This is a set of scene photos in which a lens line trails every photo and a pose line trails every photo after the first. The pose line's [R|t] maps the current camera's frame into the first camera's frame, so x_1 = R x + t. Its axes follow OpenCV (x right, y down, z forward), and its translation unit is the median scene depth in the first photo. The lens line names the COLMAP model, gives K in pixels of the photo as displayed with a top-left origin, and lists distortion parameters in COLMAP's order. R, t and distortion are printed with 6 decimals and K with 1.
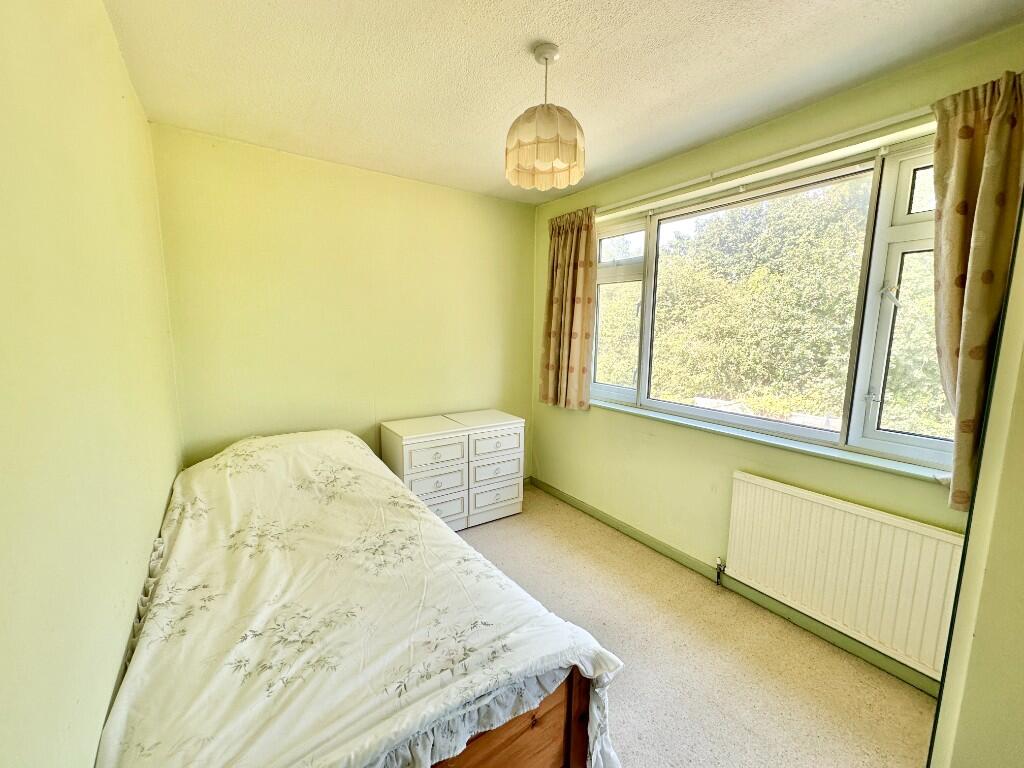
lens RADIAL K [[408.1, 0, 513.9], [0, 408.1, 382.5], [0, 0, 1]] dist [-0.000704, 0.000445]
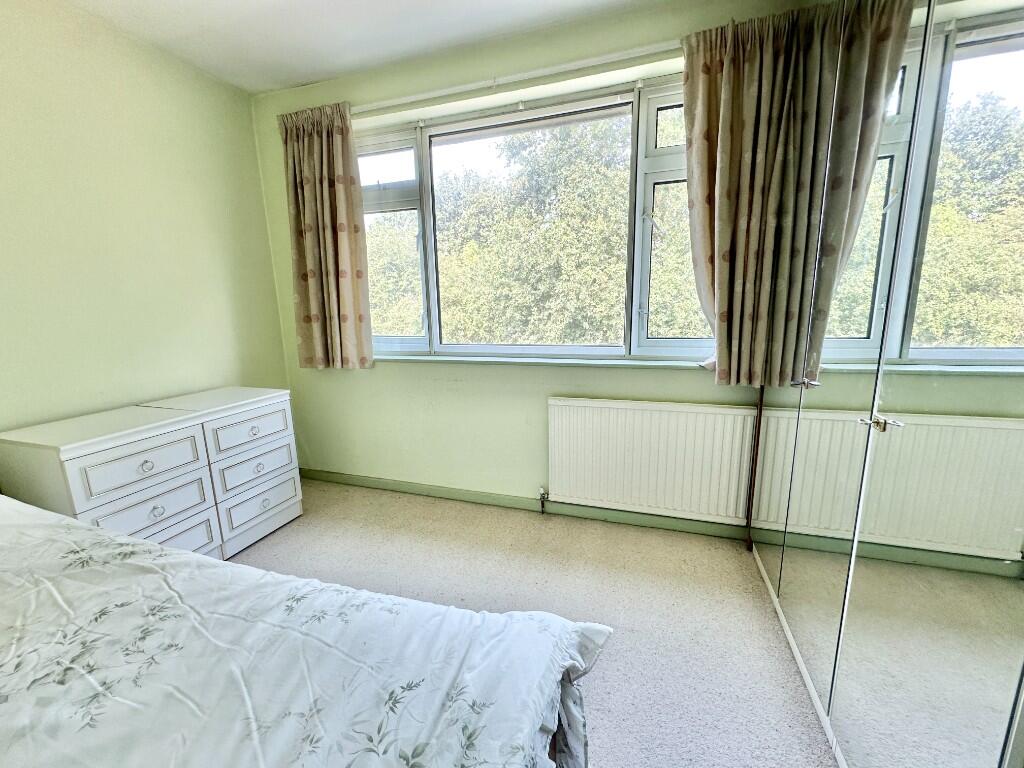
lens RADIAL K [[408.1, 0, 511.1], [0, 408.1, 382.4], [0, 0, 1]] dist [-0.000704, 0.000445]
pose [[0.798790, -0.143810, 0.584168, -0.087795], [0.112739, 0.989589, 0.089458, 0.061493], [-0.590952, -0.005599, 0.806687, 0.190771]]
